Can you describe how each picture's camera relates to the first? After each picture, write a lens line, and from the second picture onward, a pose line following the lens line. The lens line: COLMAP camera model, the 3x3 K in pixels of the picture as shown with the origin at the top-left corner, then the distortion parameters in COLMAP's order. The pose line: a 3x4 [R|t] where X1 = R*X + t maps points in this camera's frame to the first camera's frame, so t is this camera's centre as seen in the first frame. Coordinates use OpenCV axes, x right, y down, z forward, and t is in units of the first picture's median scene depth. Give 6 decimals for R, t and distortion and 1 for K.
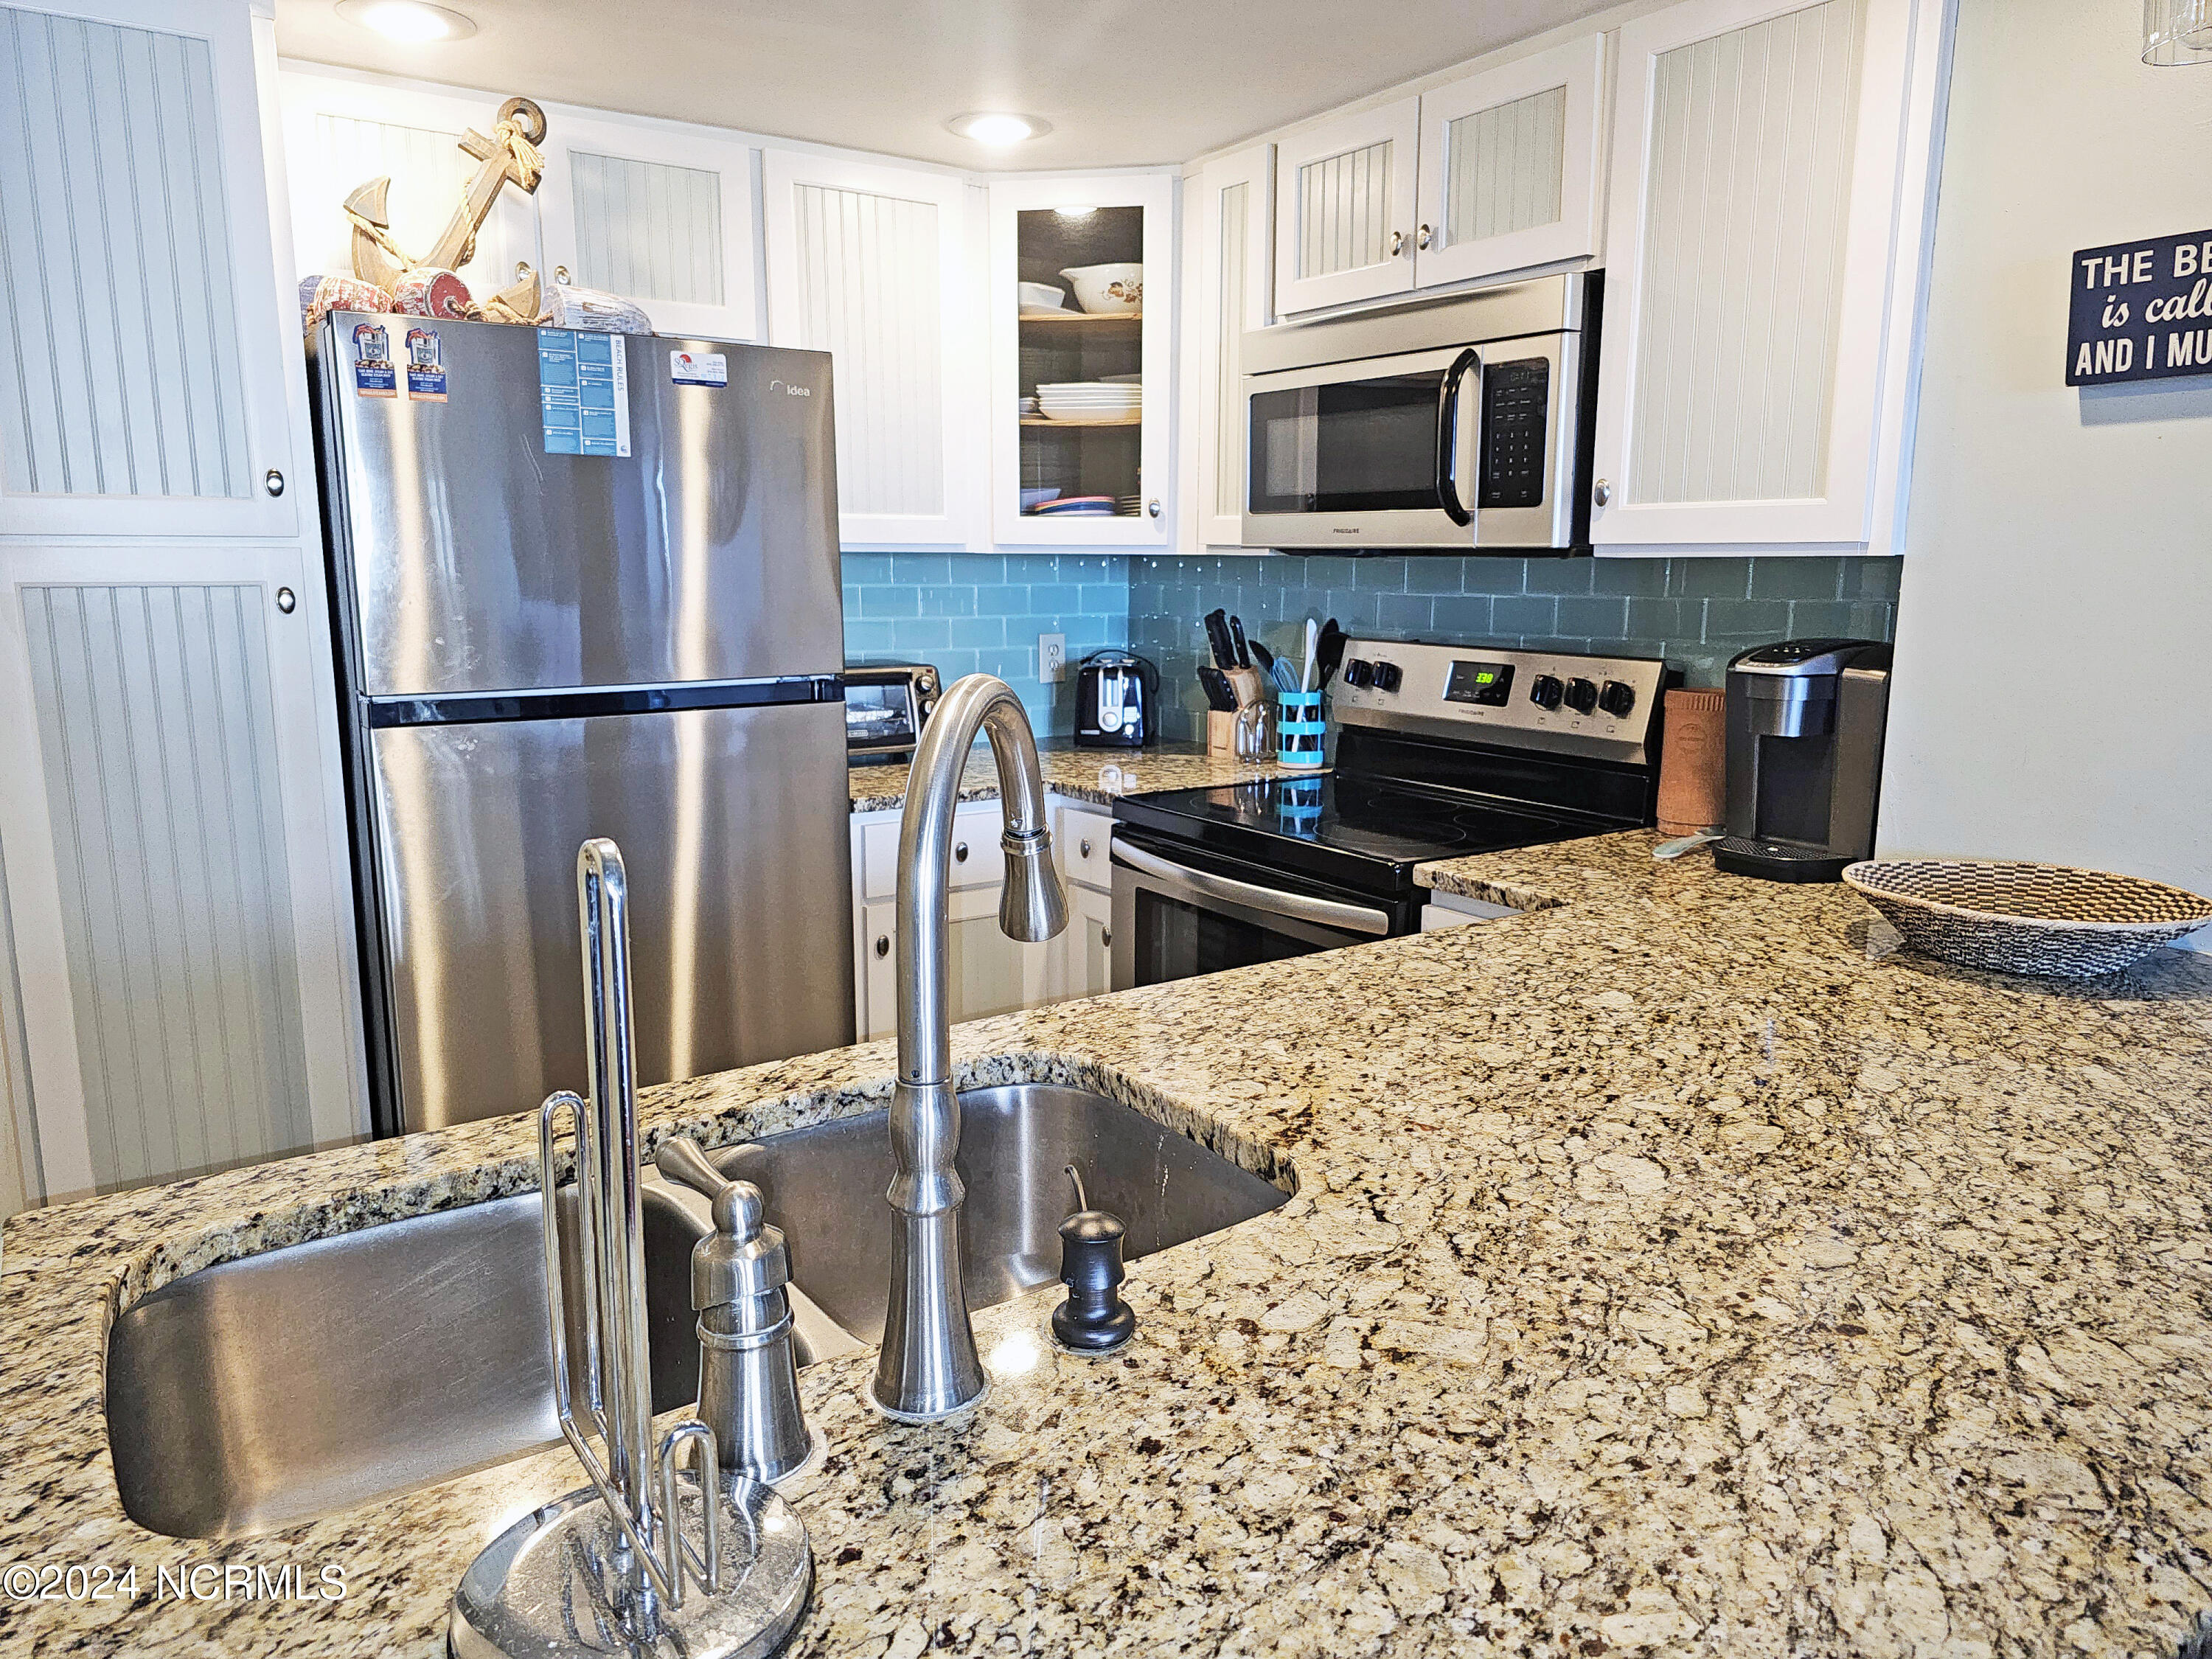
lens RADIAL K [[1487.5, 0, 1105.2], [0, 1487.5, 818.7], [0, 0, 1]] dist [0.021769, -0.039373]
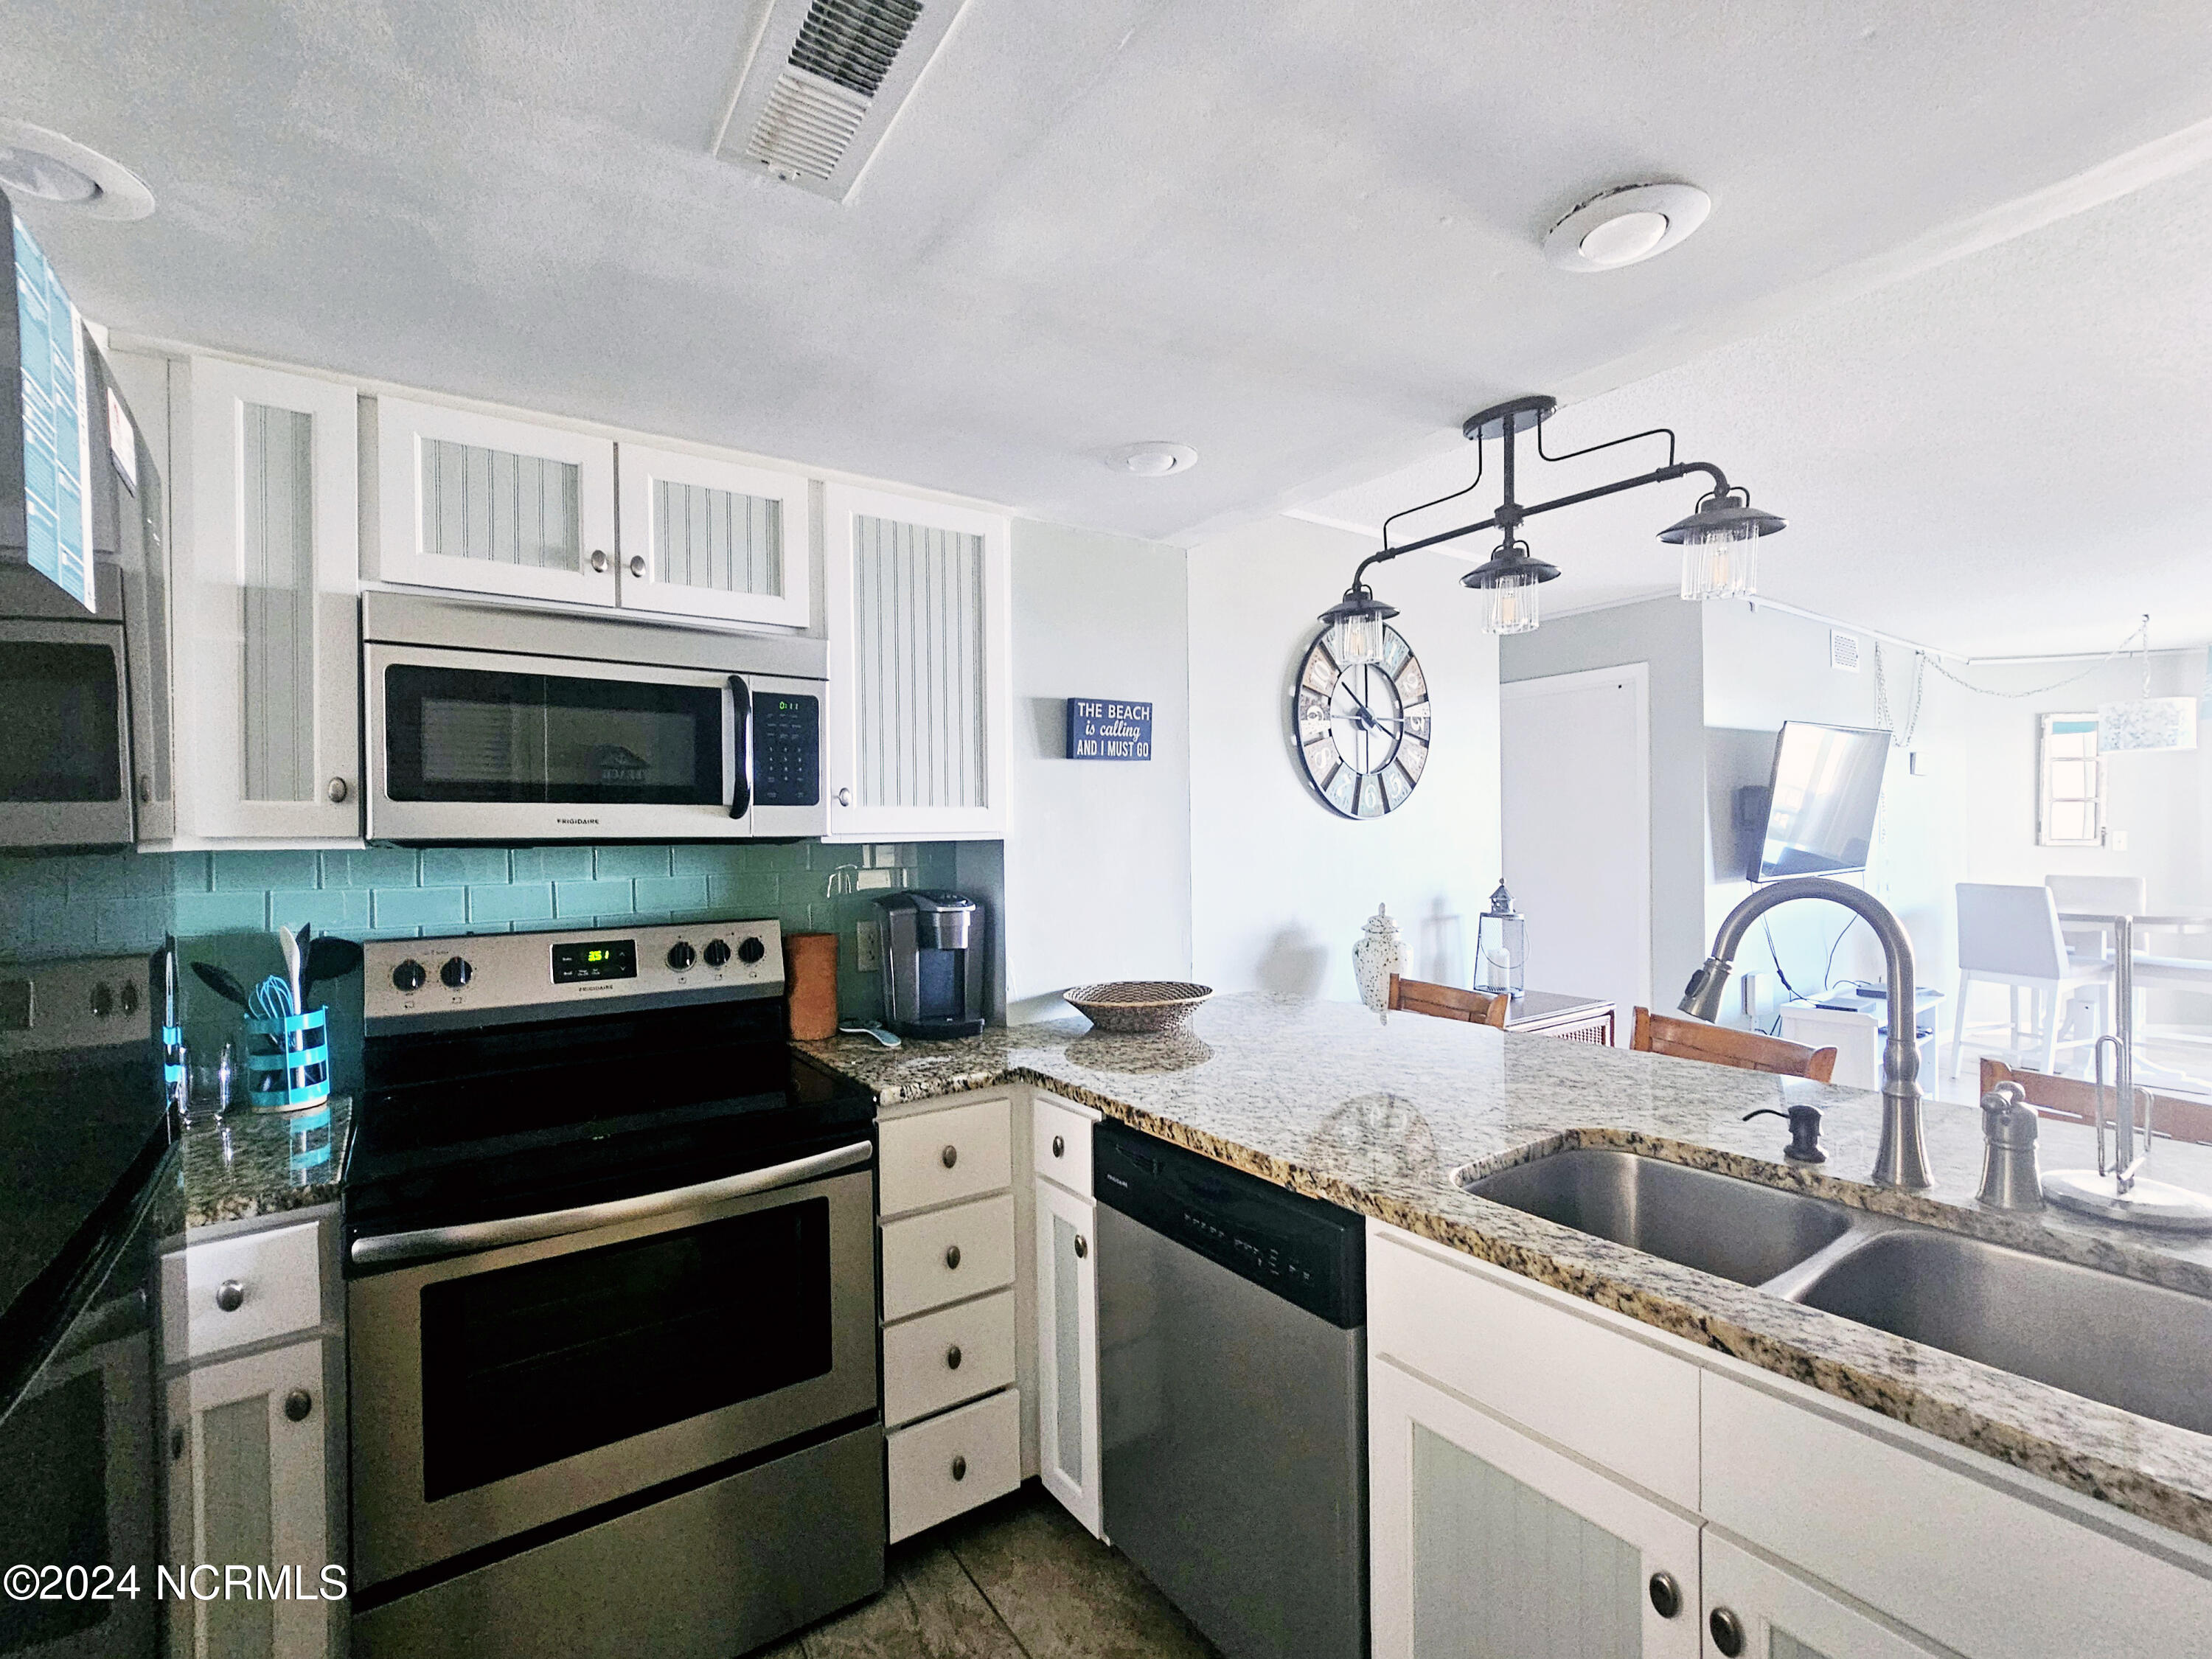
lens RADIAL K [[982.3, 0, 1108.7], [0, 982.3, 836.7], [0, 0, 1]] dist [-0.000110, -0.000029]
pose [[-0.012603, -0.001337, 0.999920, -0.567817], [0.189948, 0.981787, 0.003707, -0.133270], [-0.981713, 0.189979, -0.012119, 0.743138]]
